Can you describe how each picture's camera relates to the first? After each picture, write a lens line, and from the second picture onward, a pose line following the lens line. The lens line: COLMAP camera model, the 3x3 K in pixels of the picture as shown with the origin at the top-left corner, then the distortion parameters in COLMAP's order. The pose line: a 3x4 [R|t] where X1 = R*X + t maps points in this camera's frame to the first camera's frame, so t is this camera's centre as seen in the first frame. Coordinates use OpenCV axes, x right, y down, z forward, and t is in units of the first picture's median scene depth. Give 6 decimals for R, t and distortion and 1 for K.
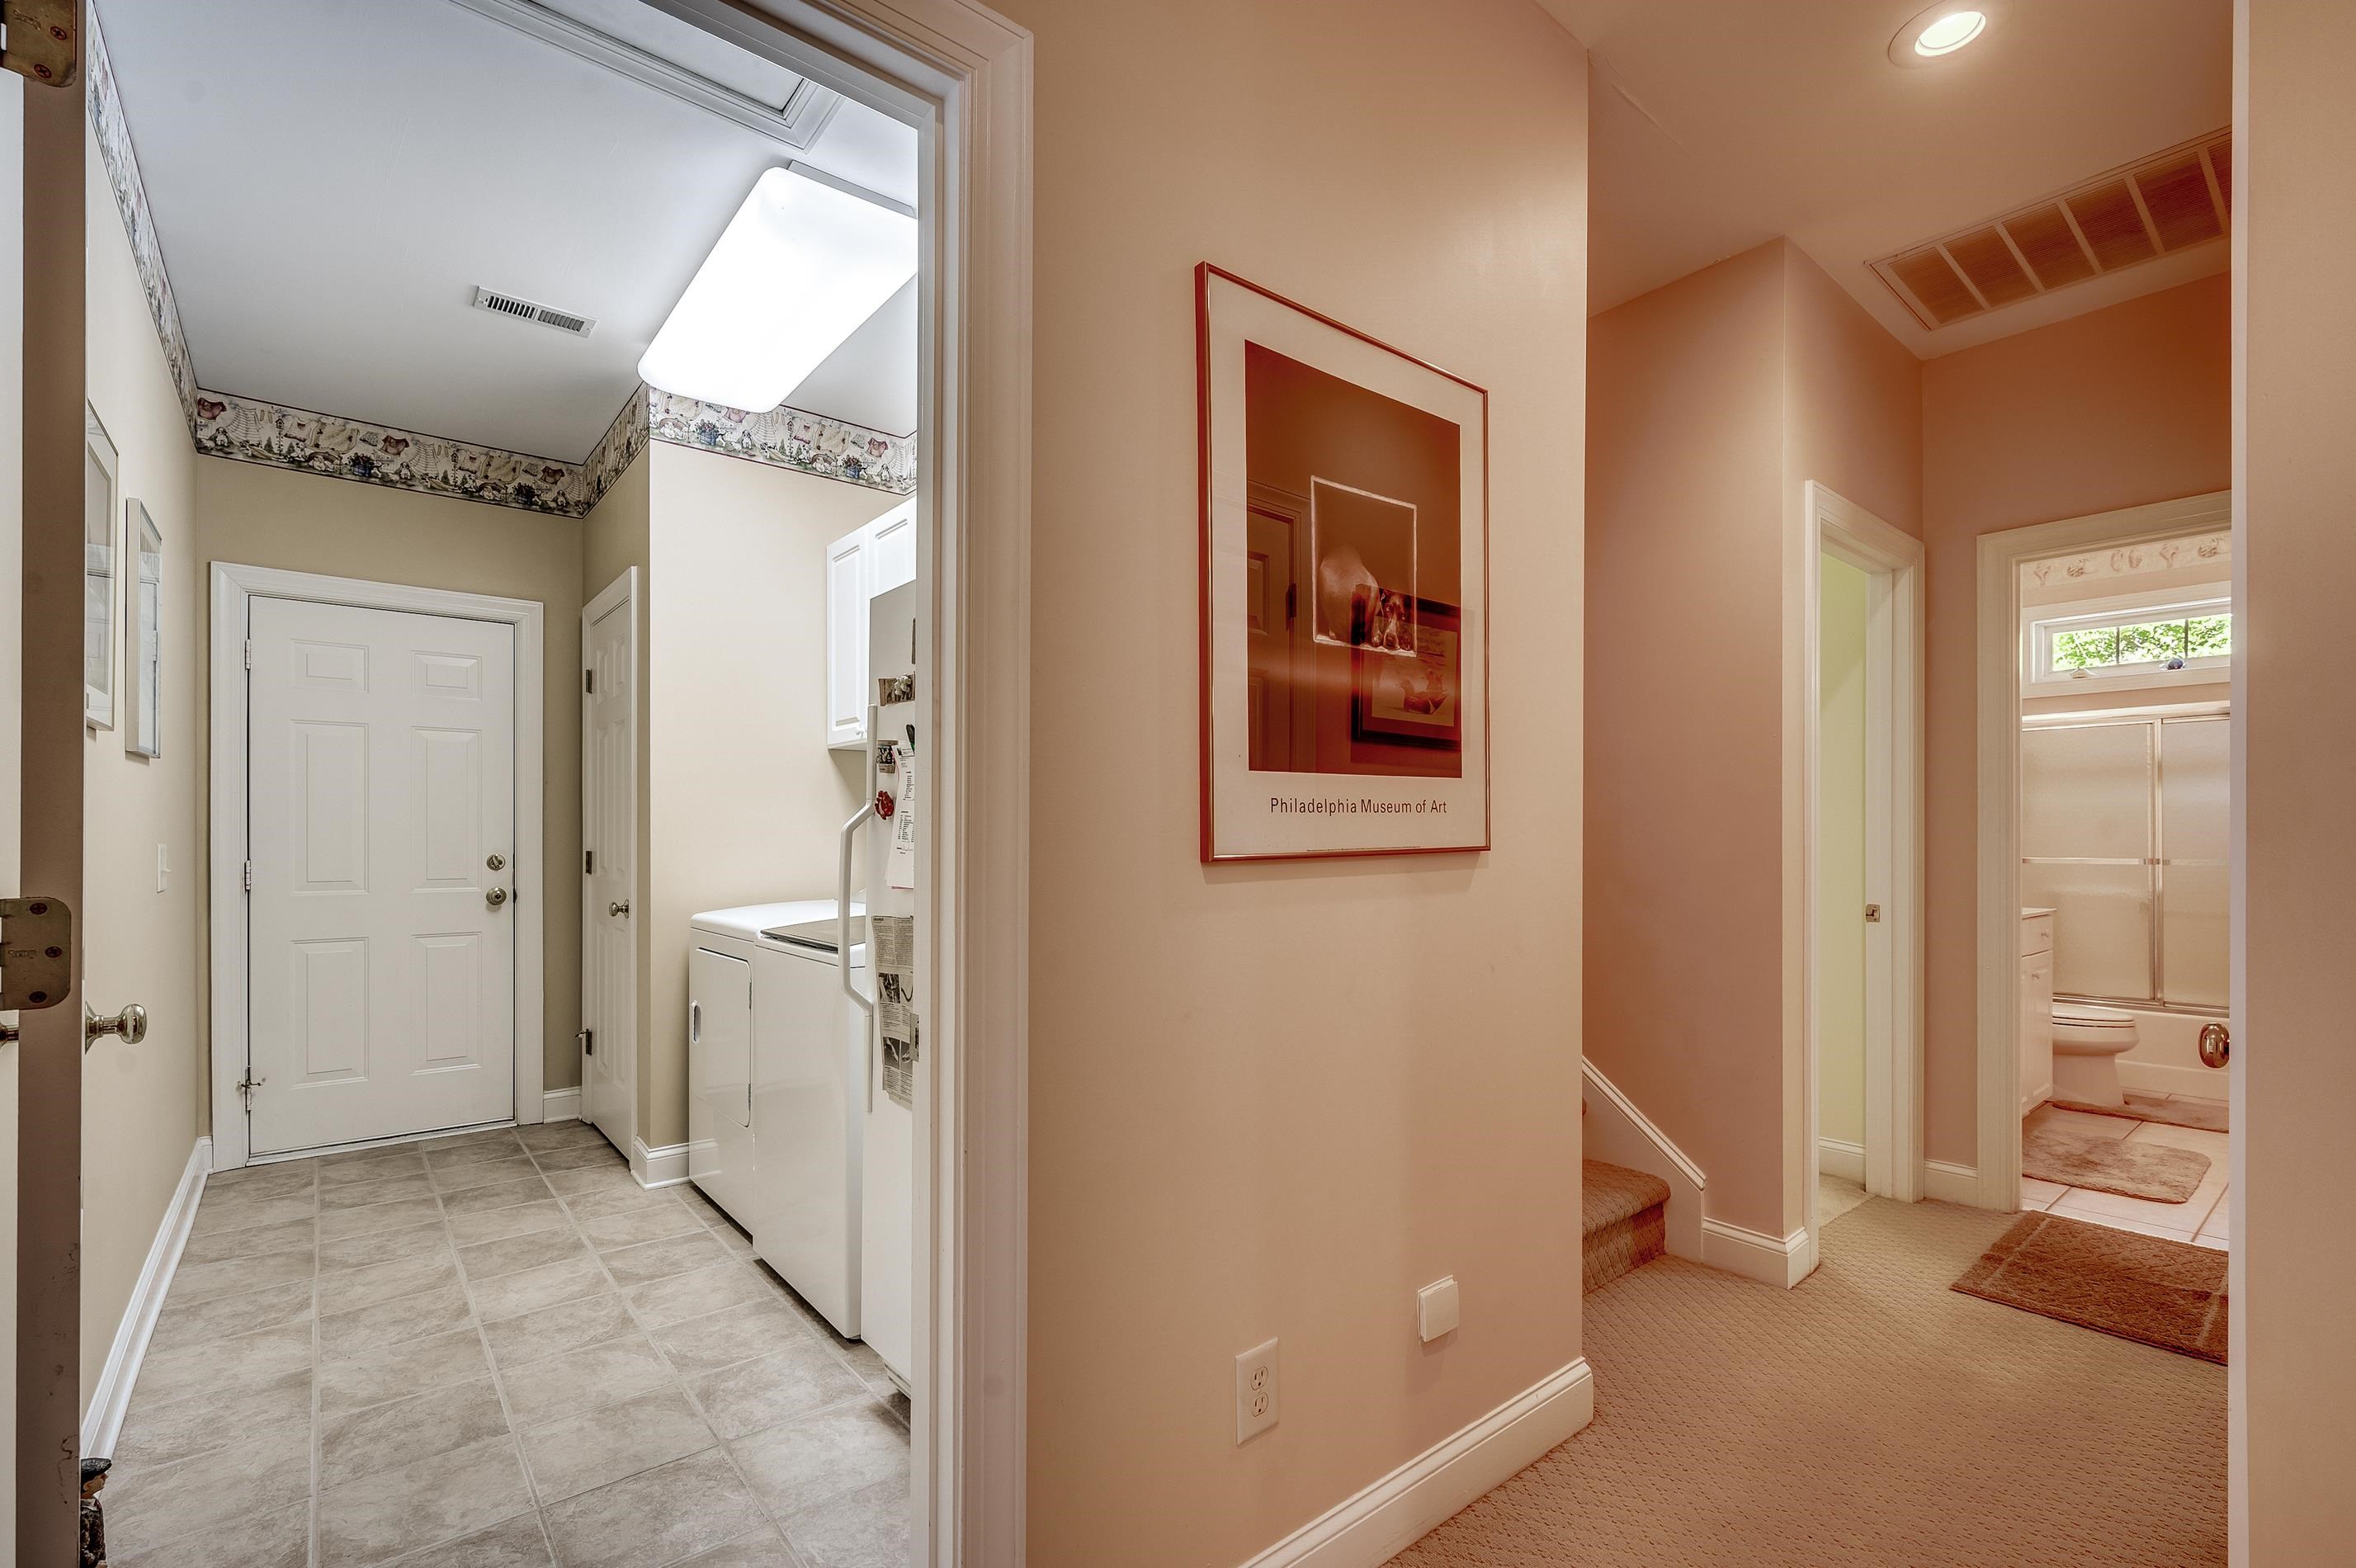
lens RADIAL K [[1032.2, 0, 1176.9], [0, 1032.2, 828.8], [0, 0, 1]] dist [0.000307, 0.000402]
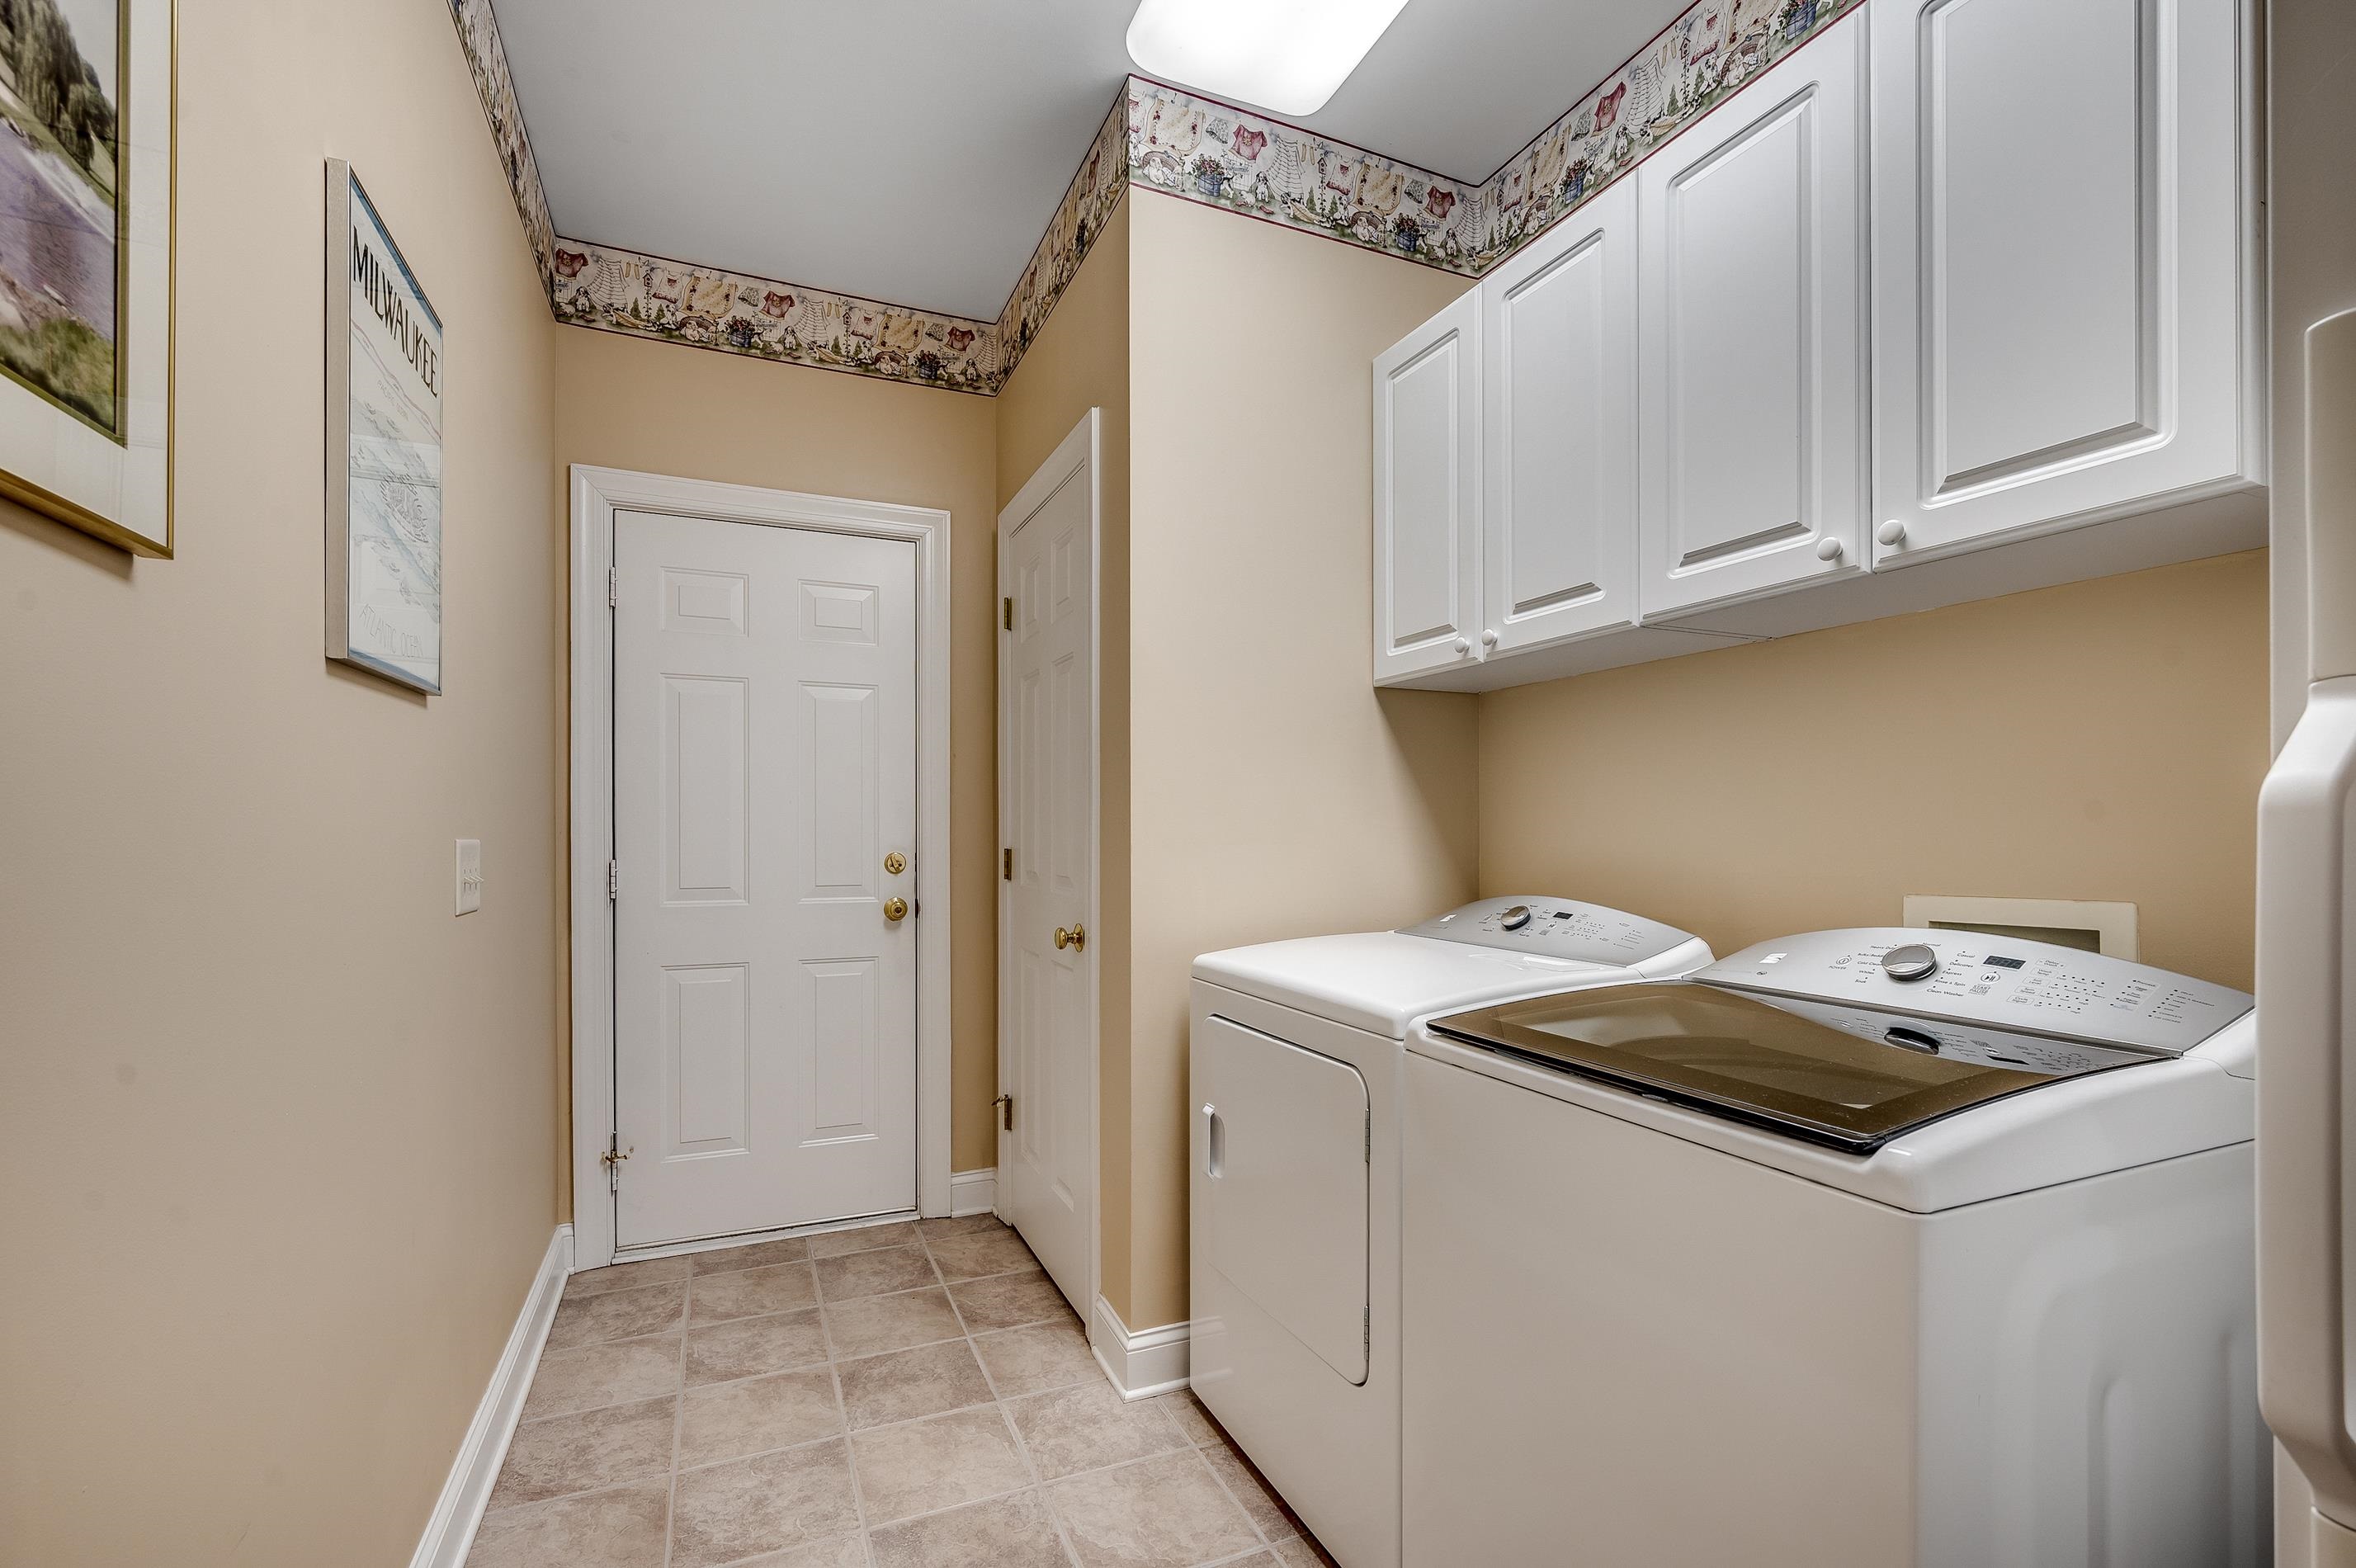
lens RADIAL K [[1026.4, 0, 1172.6], [0, 1026.4, 820.3], [0, 0, 1]] dist [0.000436, 0.000040]
pose [[0.960280, -0.002807, -0.279023, -0.288722], [0.002203, 0.999995, -0.002478, 0.004141], [0.279028, 0.001765, 0.960281, 0.382298]]
